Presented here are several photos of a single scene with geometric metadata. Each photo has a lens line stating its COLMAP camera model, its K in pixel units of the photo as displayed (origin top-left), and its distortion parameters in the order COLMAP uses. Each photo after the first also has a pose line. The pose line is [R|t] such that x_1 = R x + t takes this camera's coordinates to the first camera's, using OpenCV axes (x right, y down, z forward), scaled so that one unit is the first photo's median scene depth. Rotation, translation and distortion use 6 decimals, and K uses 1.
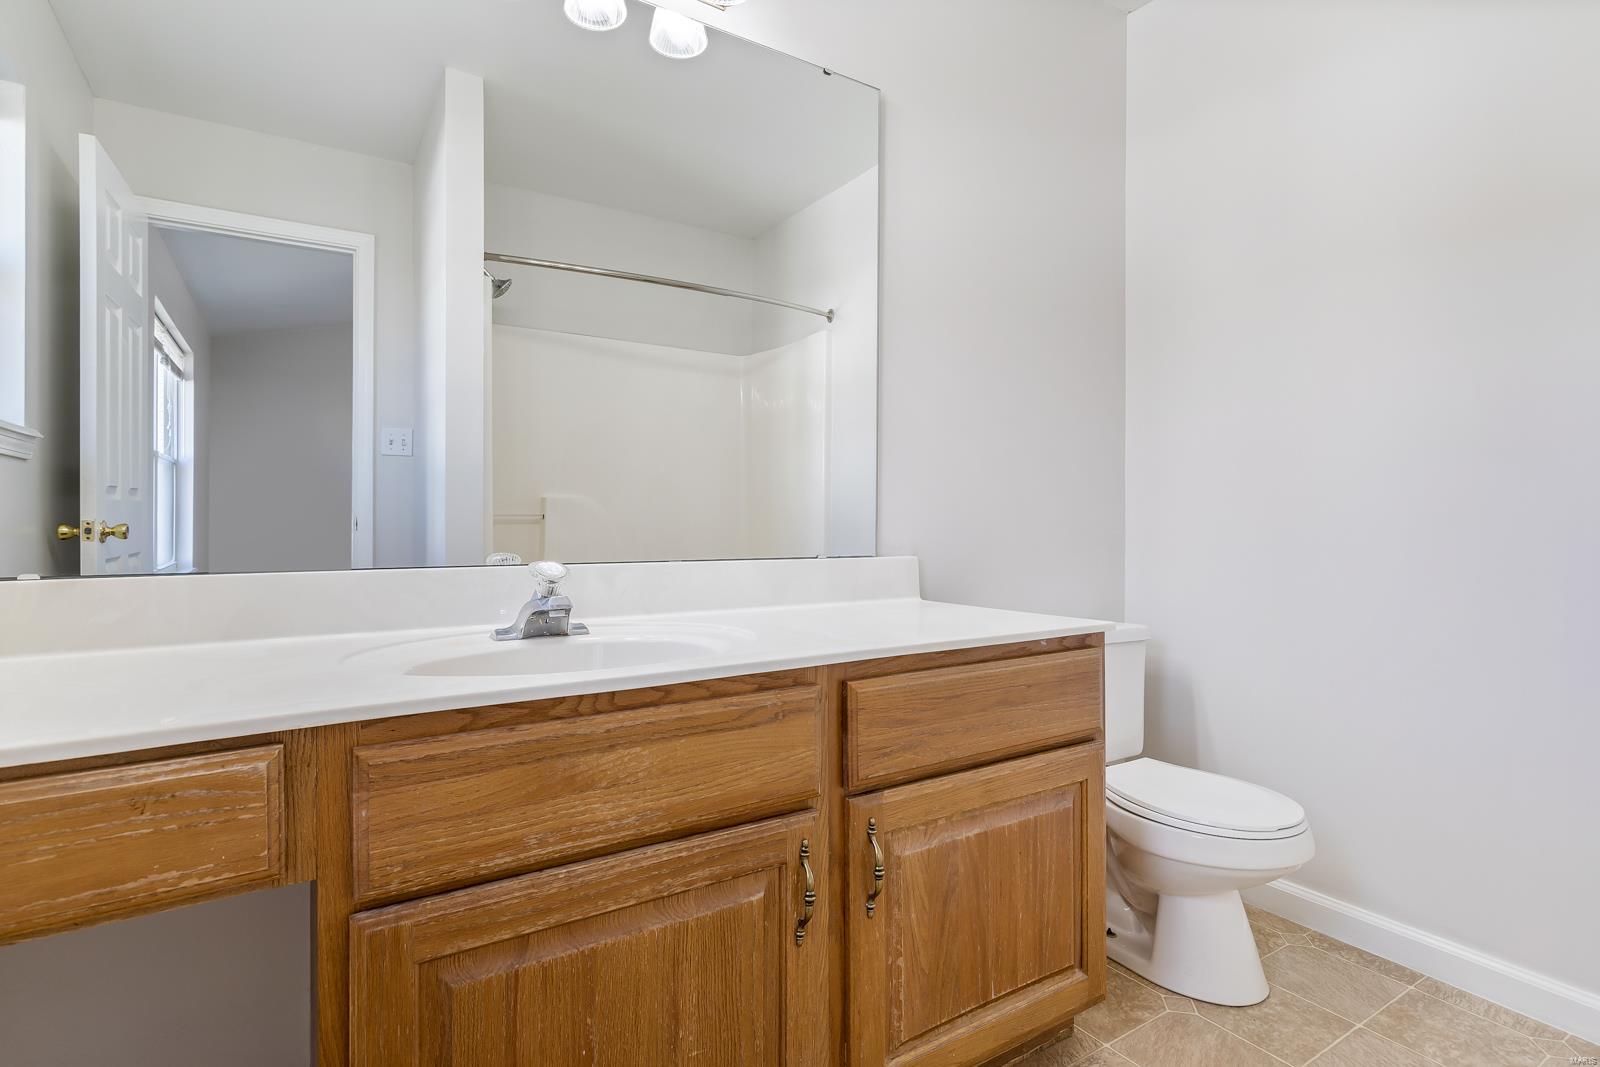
lens RADIAL K [[777.1, 0, 799.8], [0, 777.1, 527.2], [0, 0, 1]] dist [-0.000636, 0.000517]
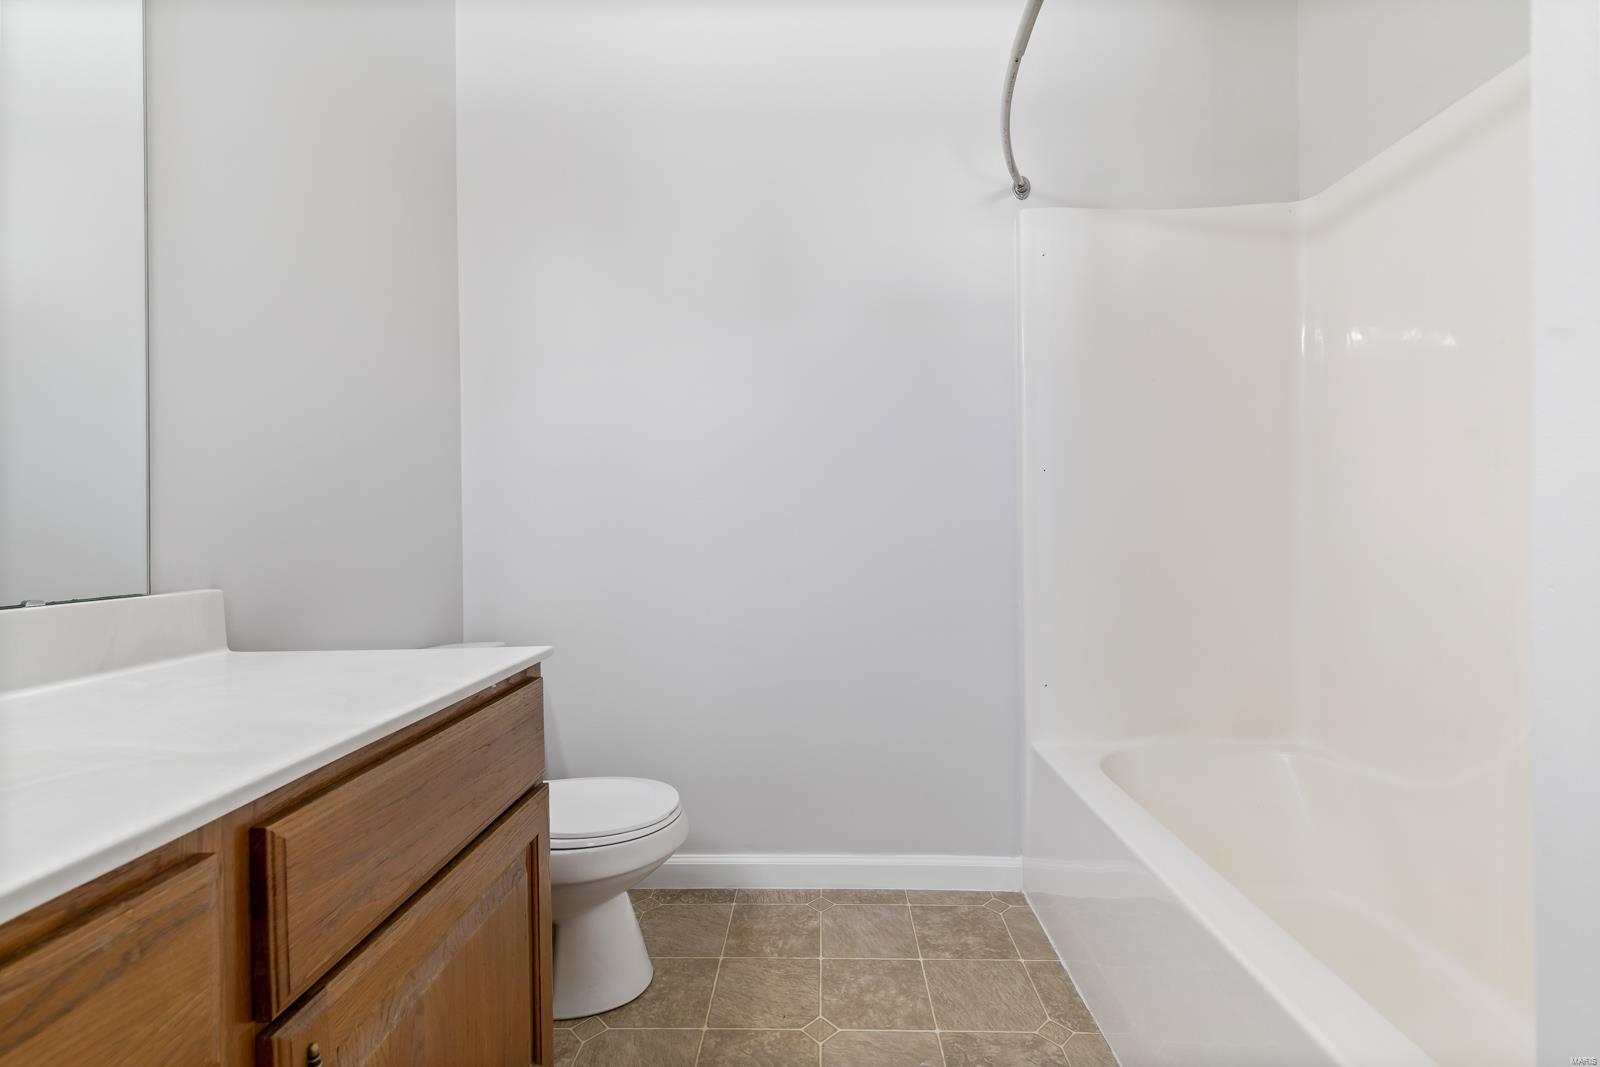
lens RADIAL K [[705.7, 0, 798.0], [0, 705.7, 528.7], [0, 0, 1]] dist [0.015210, 0.000328]
pose [[0.553902, -0.003415, 0.832575, -0.122052], [0.014823, 0.999874, -0.005760, -0.007577], [-0.832450, 0.015532, 0.553883, 0.302188]]
